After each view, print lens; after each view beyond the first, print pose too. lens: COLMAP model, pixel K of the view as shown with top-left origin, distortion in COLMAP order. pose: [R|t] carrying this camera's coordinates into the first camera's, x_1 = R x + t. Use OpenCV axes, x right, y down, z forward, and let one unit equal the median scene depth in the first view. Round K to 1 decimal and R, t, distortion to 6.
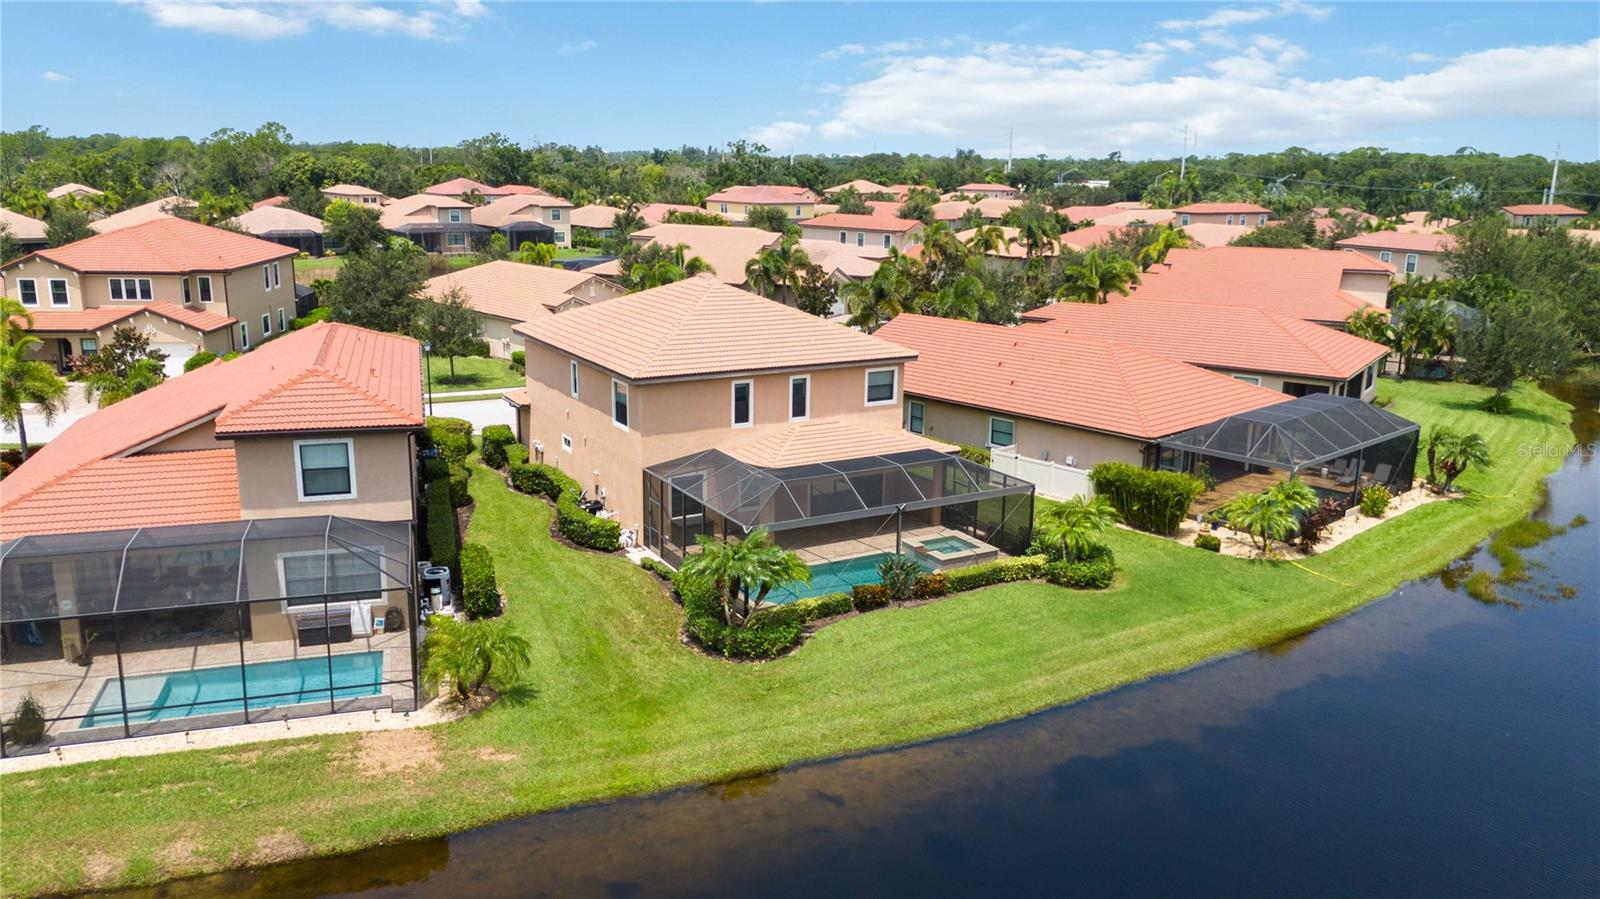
lens RADIAL K [[1210.1, 0, 798.9], [0, 1210.1, 454.2], [0, 0, 1]] dist [0.060236, -0.039113]
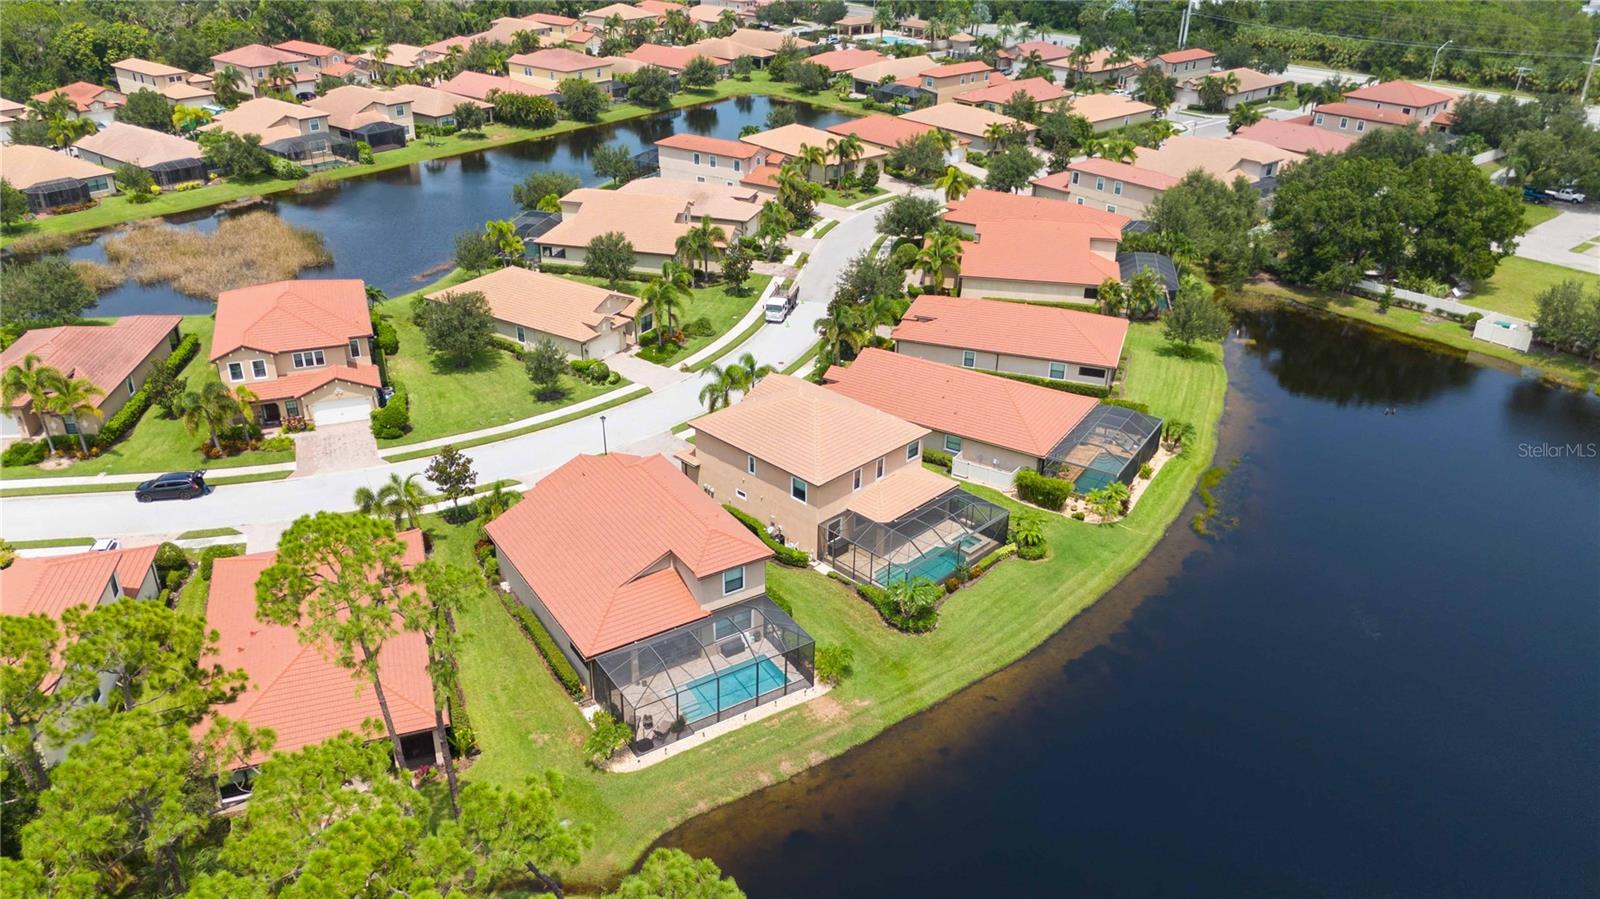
lens RADIAL K [[1187.4, 0, 797.5], [0, 1187.4, 445.1], [0, 0, 1]] dist [0.092572, -0.114360]
pose [[0.964908, -0.120136, 0.233494, -0.554617], [0.063821, 0.969836, 0.235253, -0.528152], [-0.254713, -0.212096, 0.943470, -0.716183]]
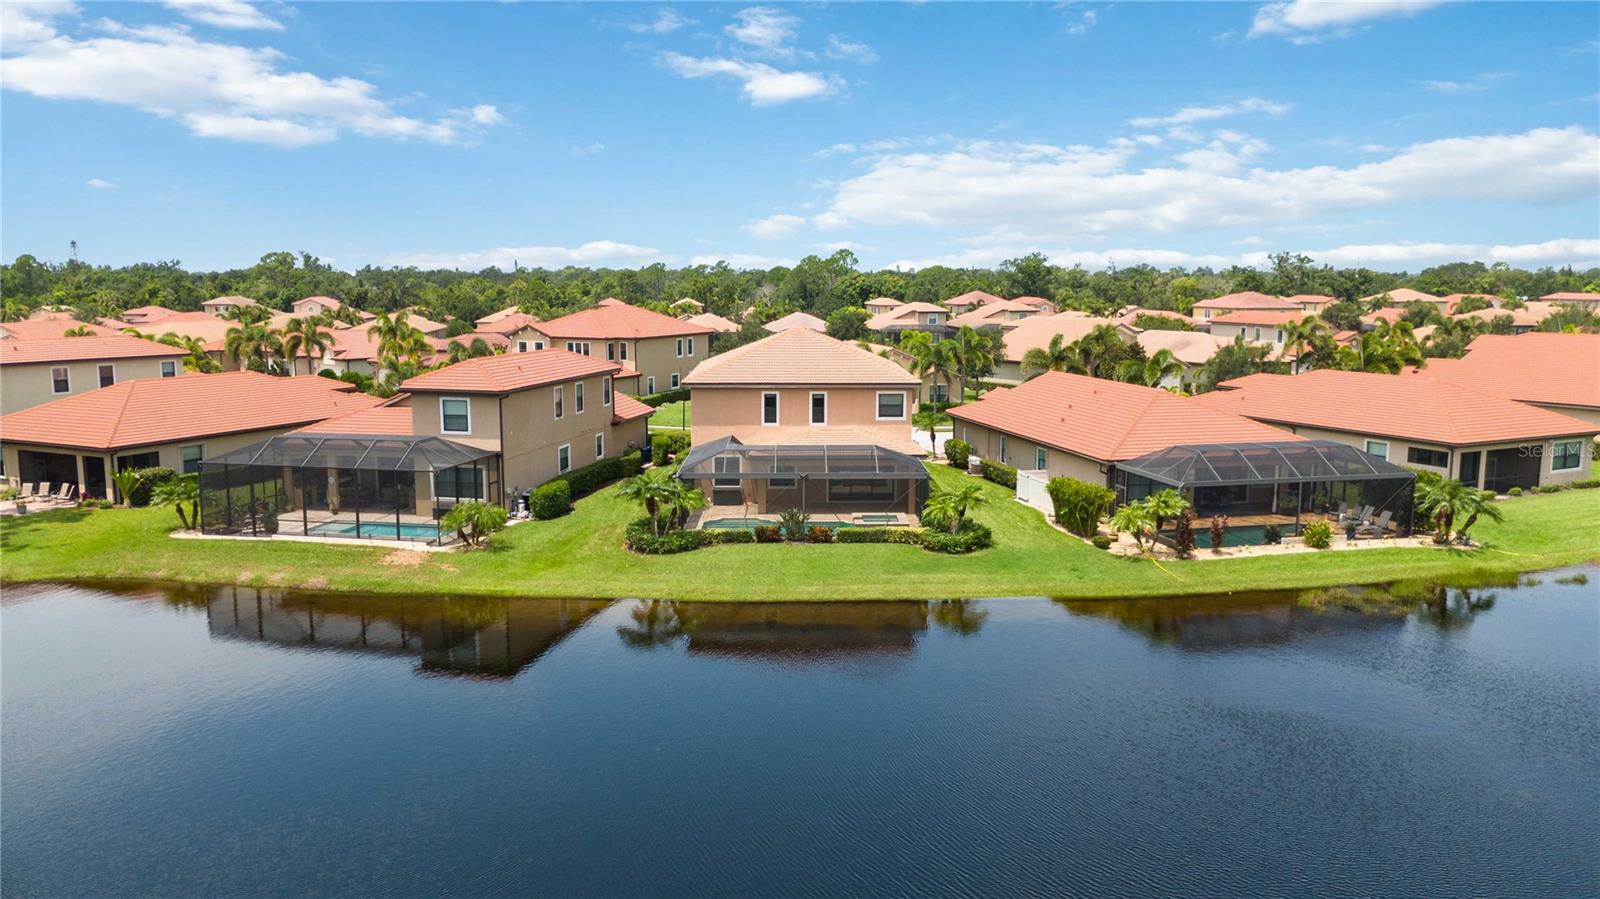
lens RADIAL K [[1178.0, 0, 798.6], [0, 1178.0, 446.5], [0, 0, 1]] dist [0.111678, -0.110849]
pose [[0.871238, 0.055906, -0.487666, 0.621621], [-0.105811, 0.991526, -0.075366, 0.096647], [0.479320, 0.117262, 0.869771, -0.146239]]
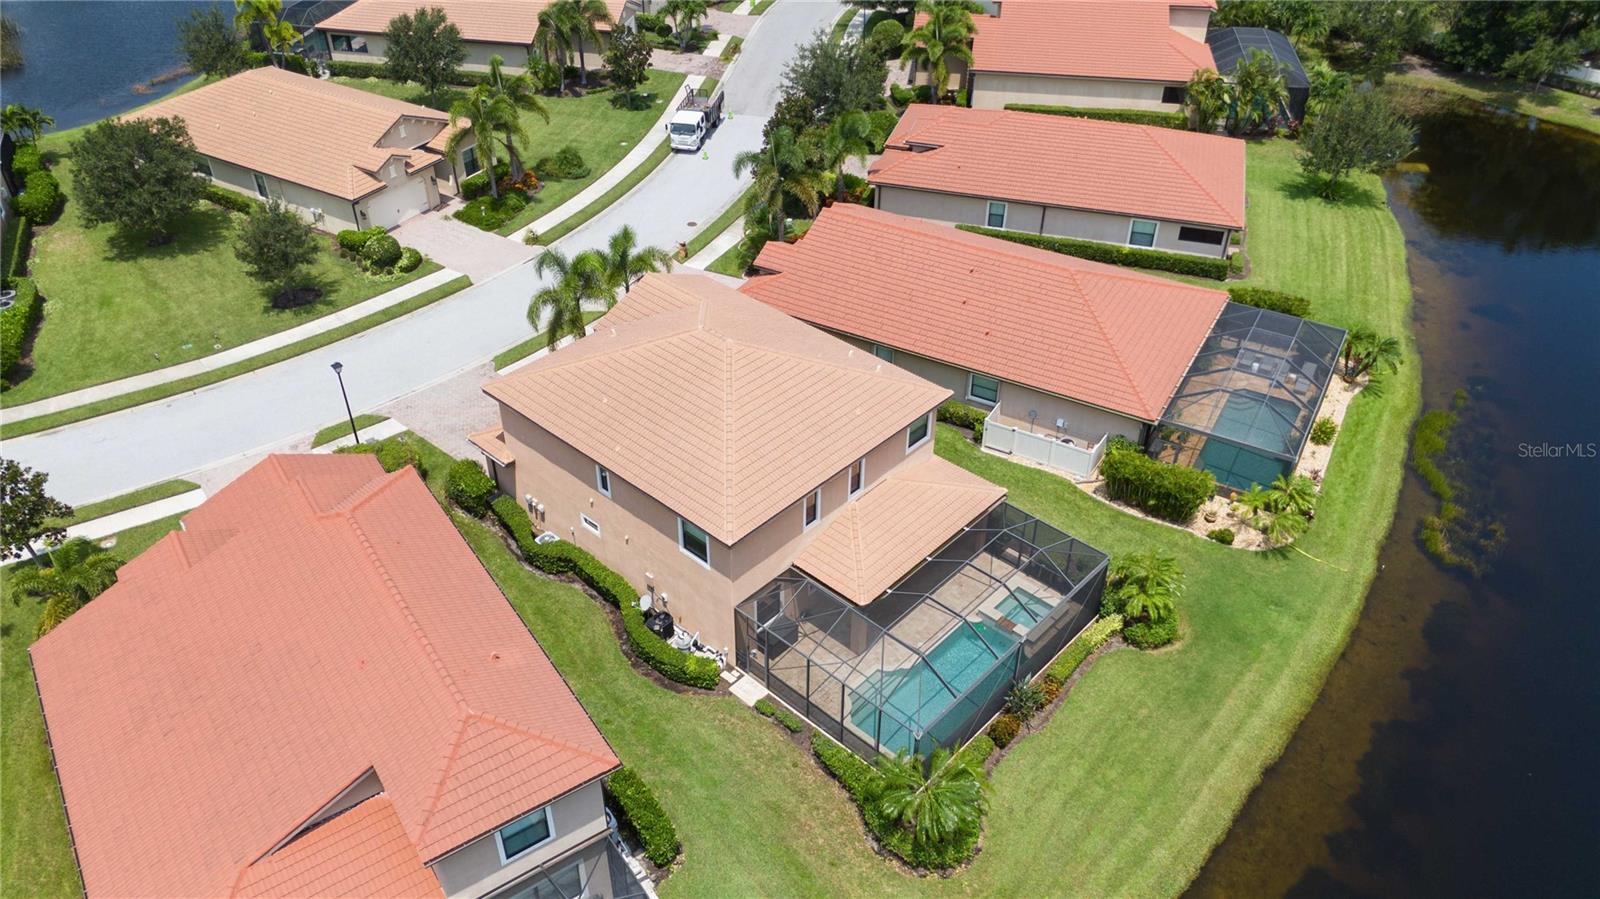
lens RADIAL K [[1185.3, 0, 800.0], [0, 1185.3, 449.5], [0, 0, 1]] dist [0.031936, -0.002789]
pose [[0.954749, -0.184725, 0.233091, -0.259492], [0.078647, 0.912640, 0.401128, -0.450270], [-0.286826, -0.364645, 0.885870, 0.180656]]
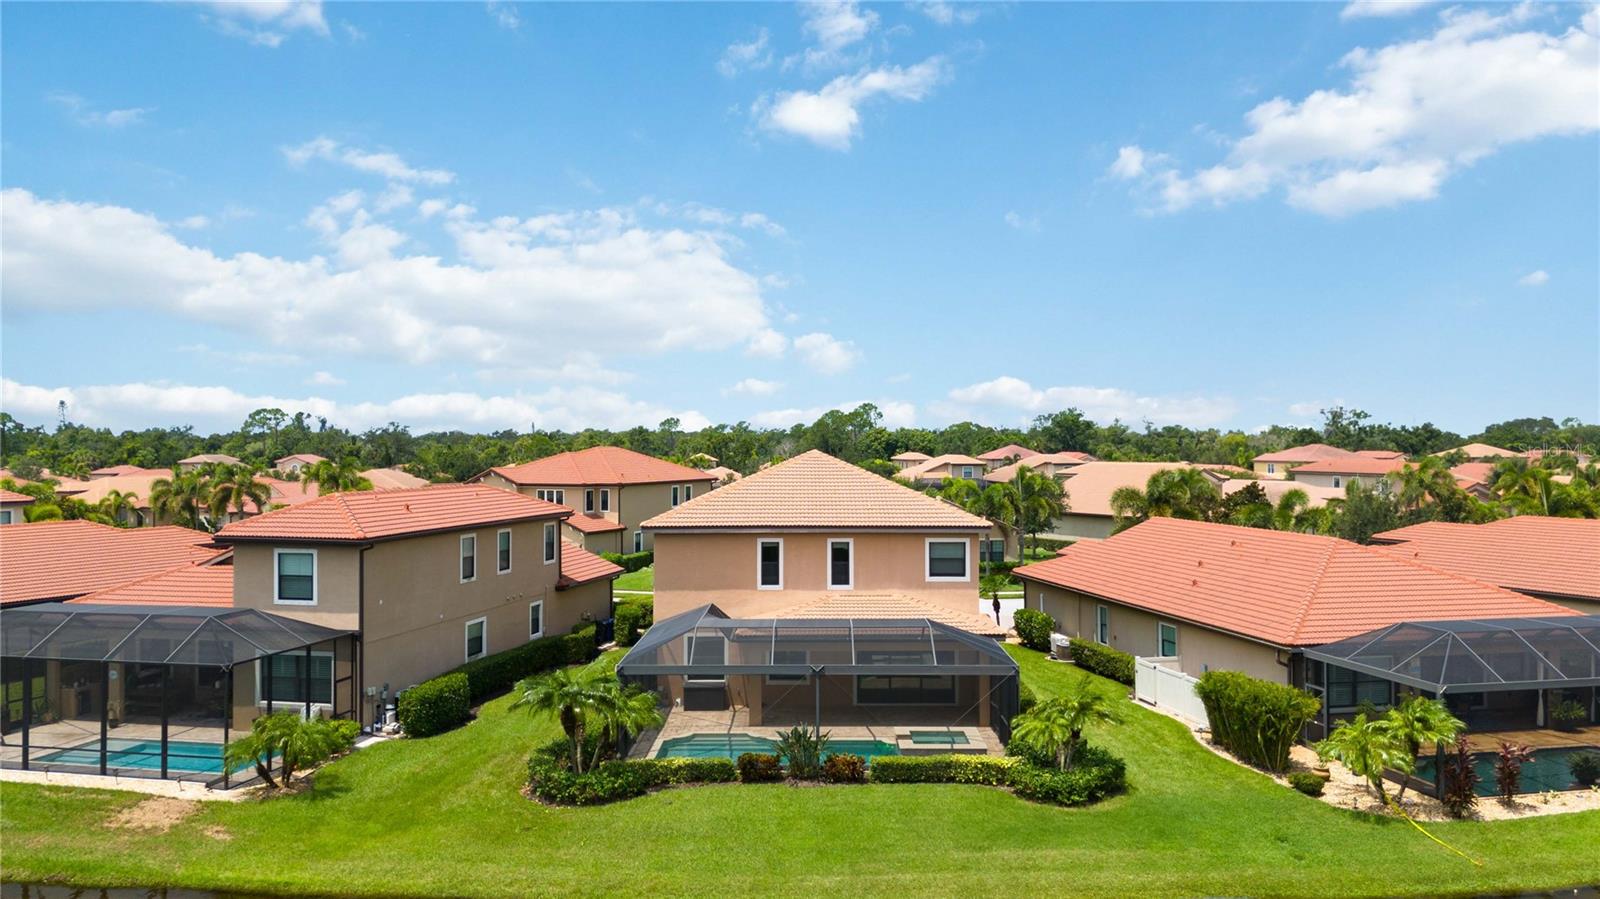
lens RADIAL K [[1187.4, 0, 797.5], [0, 1187.4, 445.1], [0, 0, 1]] dist [0.092572, -0.114360]
pose [[0.861056, -0.015733, -0.508267, 0.430908], [-0.106889, 0.971590, -0.211156, 0.059793], [0.497149, 0.236146, 0.834912, 0.208713]]
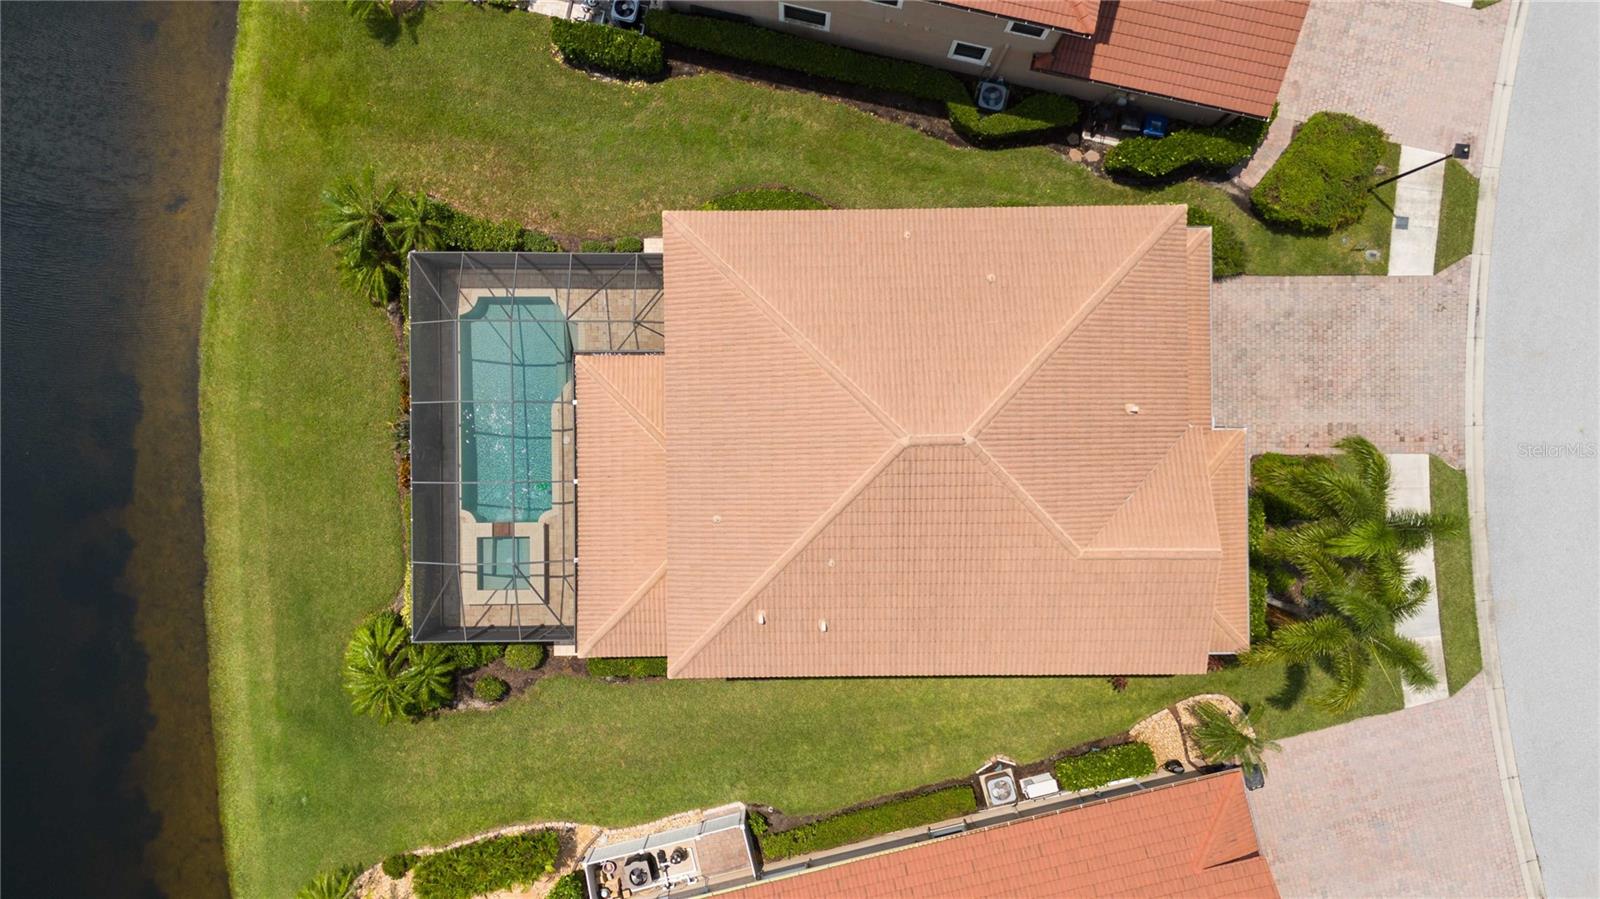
lens RADIAL K [[1187.4, 0, 797.5], [0, 1187.4, 445.1], [0, 0, 1]] dist [0.092572, -0.114360]
pose [[-0.492709, 0.869778, -0.026913, -0.031143], [-0.211817, -0.089878, 0.973168, -0.747934], [0.844021, 0.485189, 0.228517, 0.875862]]
